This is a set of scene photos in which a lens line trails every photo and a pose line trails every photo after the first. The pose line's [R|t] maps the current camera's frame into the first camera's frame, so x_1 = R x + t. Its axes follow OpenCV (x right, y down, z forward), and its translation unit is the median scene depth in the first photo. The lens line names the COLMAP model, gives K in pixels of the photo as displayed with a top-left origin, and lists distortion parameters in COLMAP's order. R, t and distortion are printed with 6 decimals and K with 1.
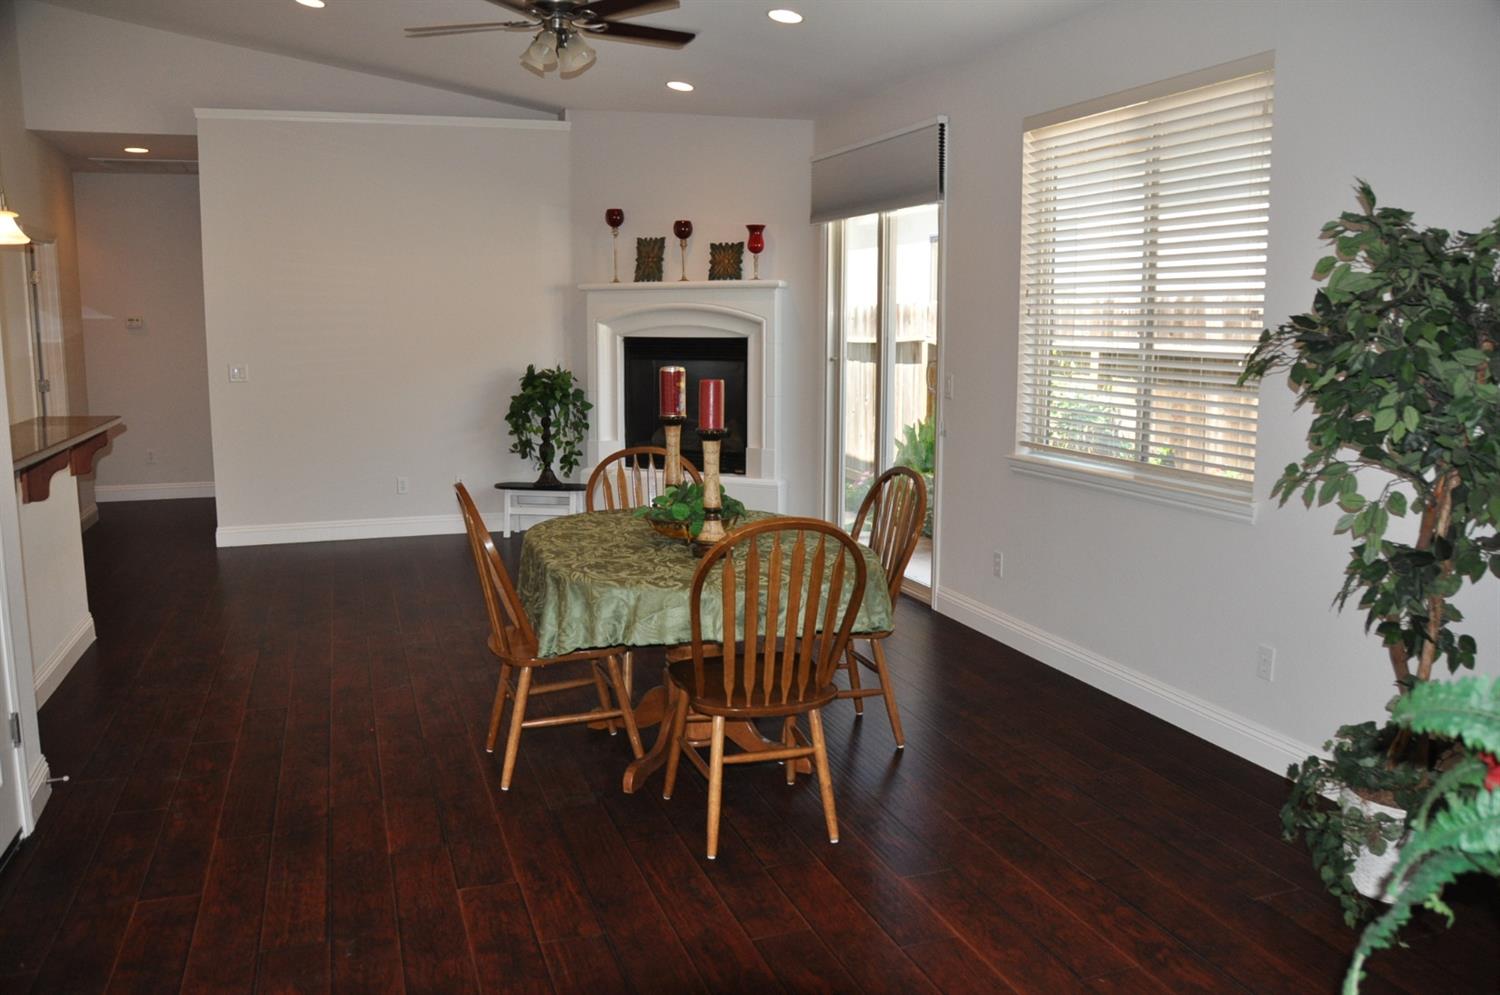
lens RADIAL K [[1152.1, 0, 750.2], [0, 1152.1, 509.5], [0, 0, 1]] dist [-0.163285, 0.114070]
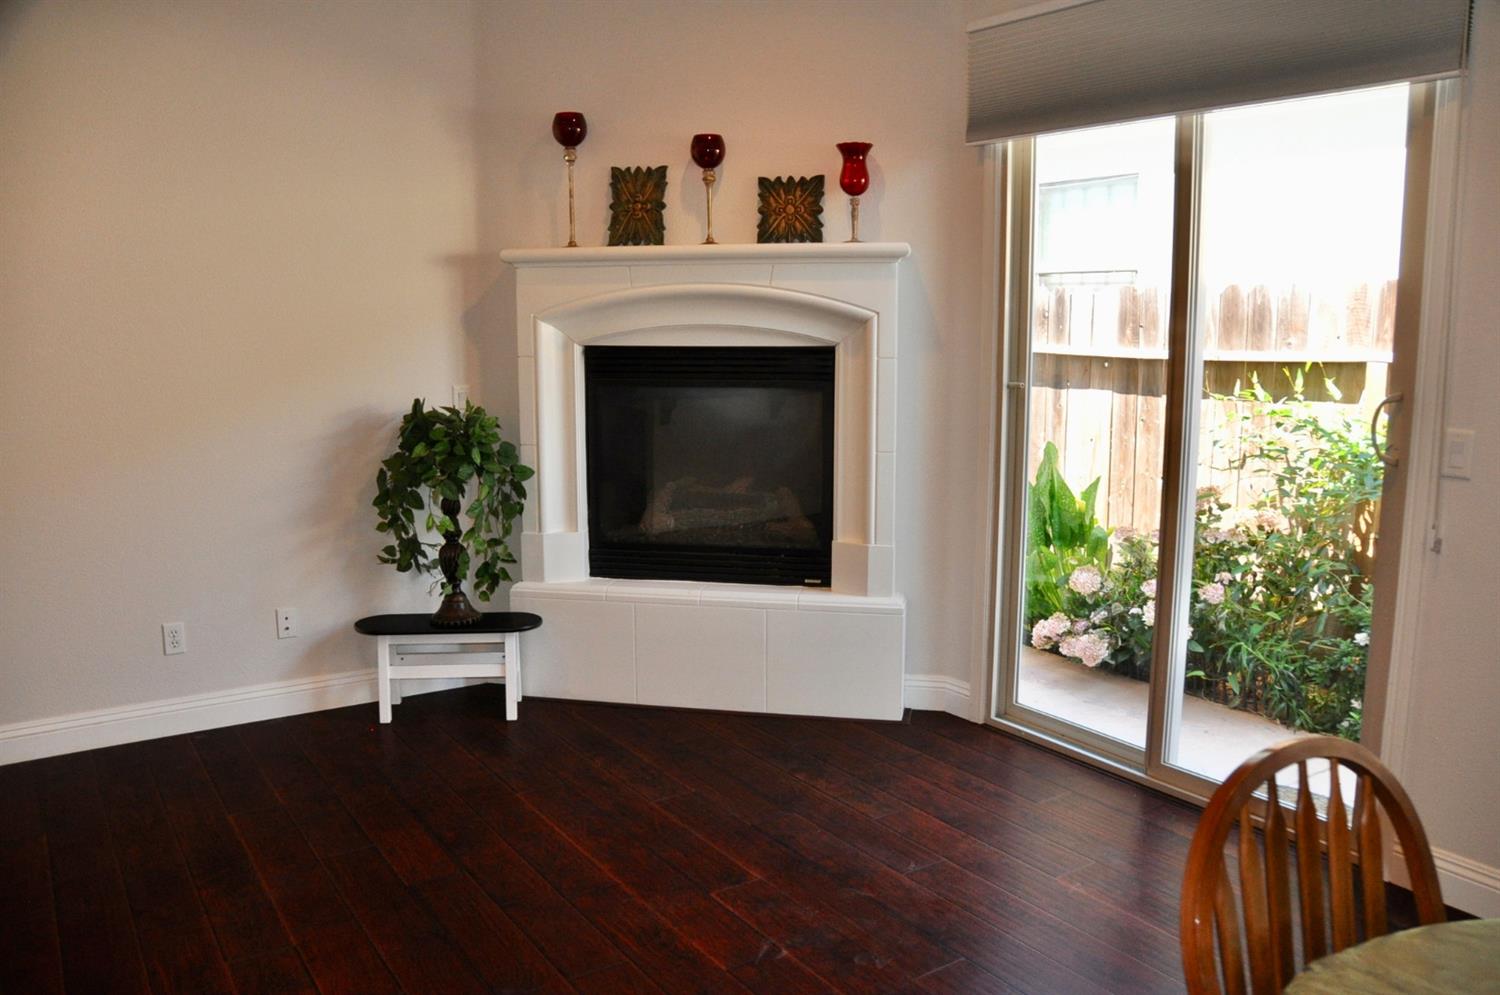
lens RADIAL K [[1152.1, 0, 751.4], [0, 1152.1, 509.2], [0, 0, 1]] dist [-0.163285, 0.114070]
pose [[0.970492, -0.039997, 0.237792, -0.171973], [0.040711, 0.999169, 0.001907, -0.071478], [-0.237670, 0.007830, 0.971314, 0.455542]]
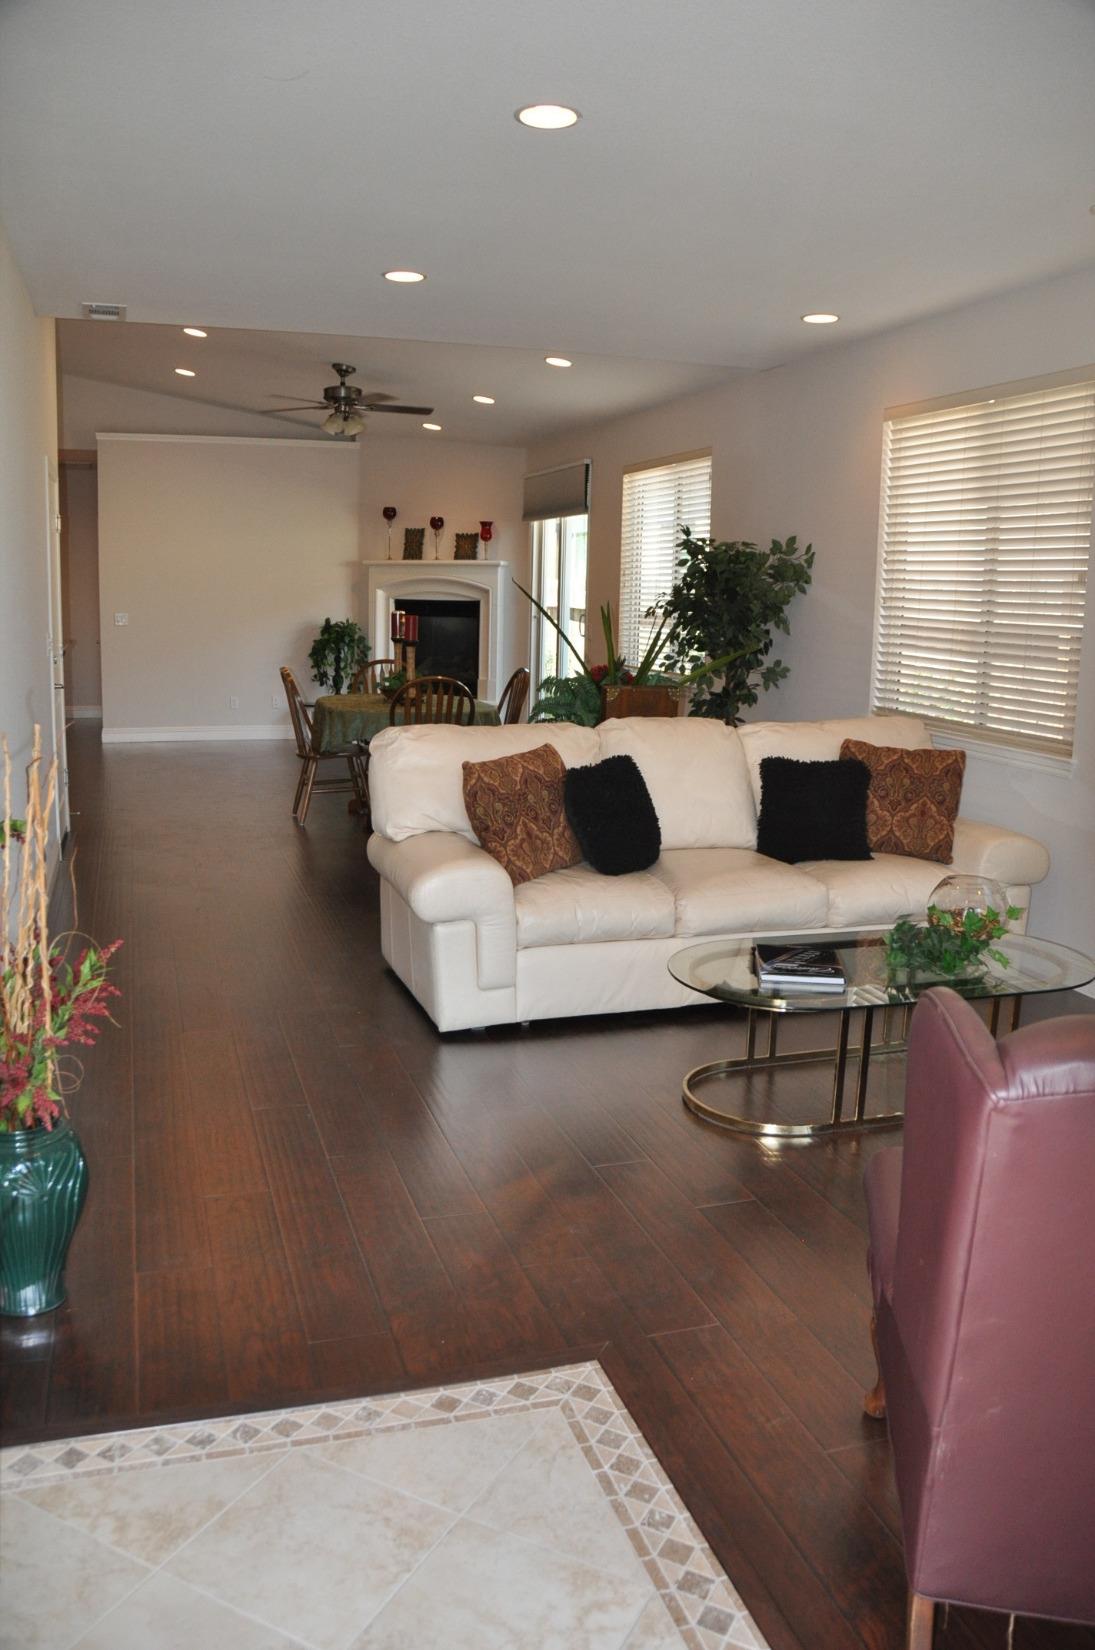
lens RADIAL K [[1267.4, 0, 546.4], [0, 1267.4, 825.1], [0, 0, 1]] dist [-0.163285, 0.114070]
pose [[0.999418, 0.024119, -0.024130, 0.120439], [-0.023678, 0.999551, 0.018380, 0.093817], [0.024562, -0.017798, 0.999540, -0.542297]]
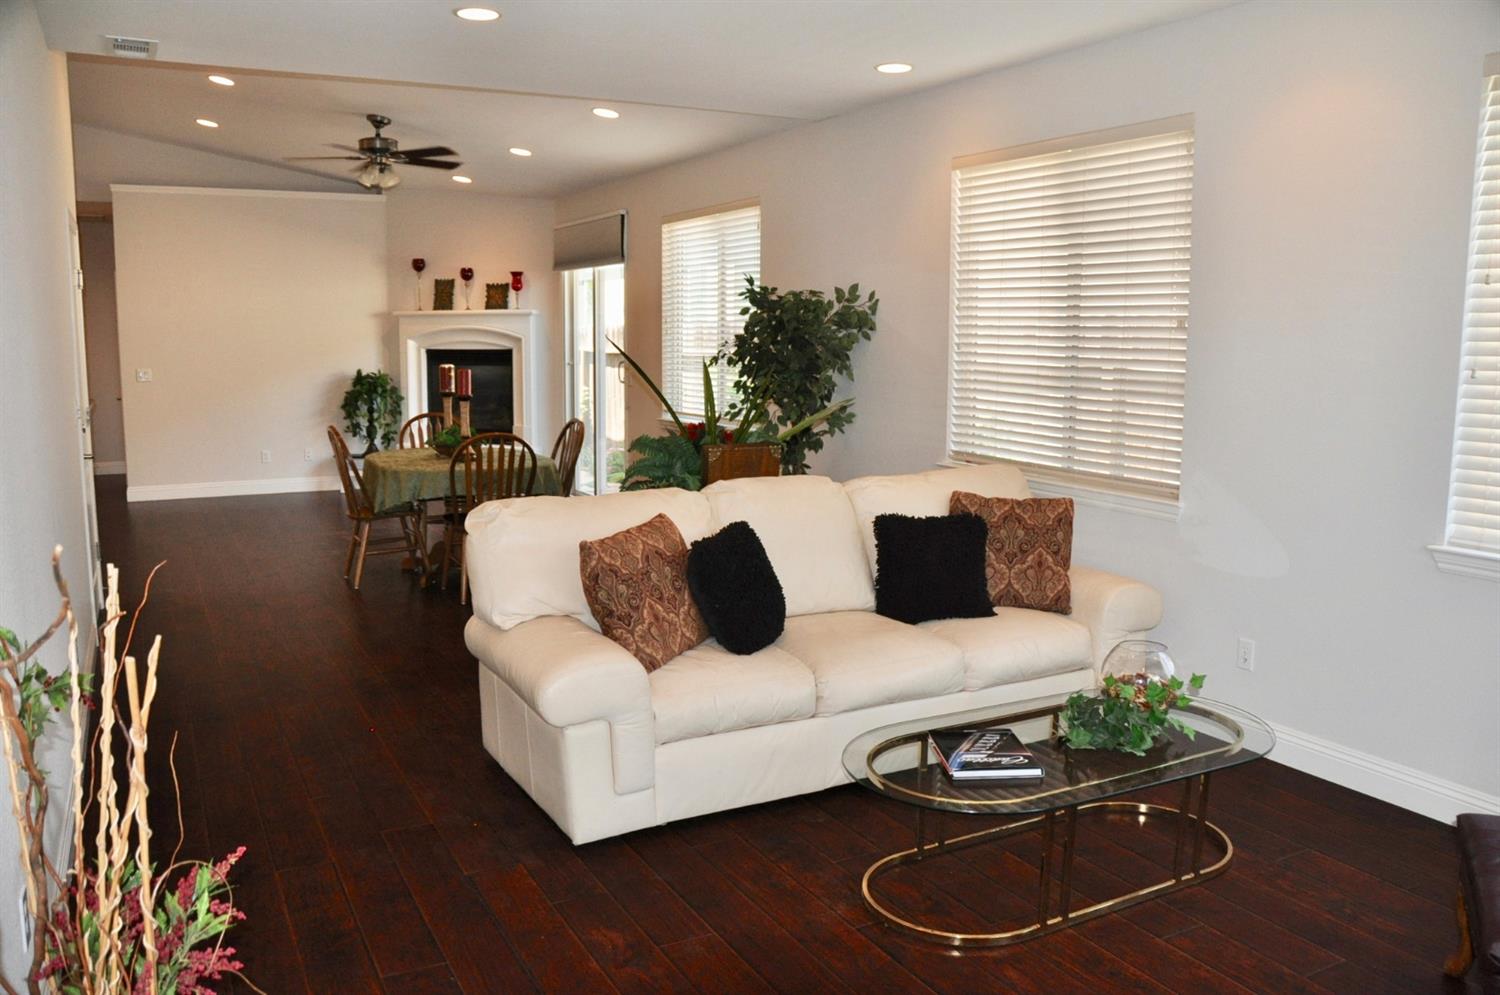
lens RADIAL K [[1152.1, 0, 749.3], [0, 1152.1, 498.0], [0, 0, 1]] dist [-0.163285, 0.114070]
pose [[0.987889, -0.017562, 0.154162, 0.065601], [0.020912, 0.999578, -0.020141, 0.070459], [-0.153743, 0.023121, 0.987840, -0.446821]]
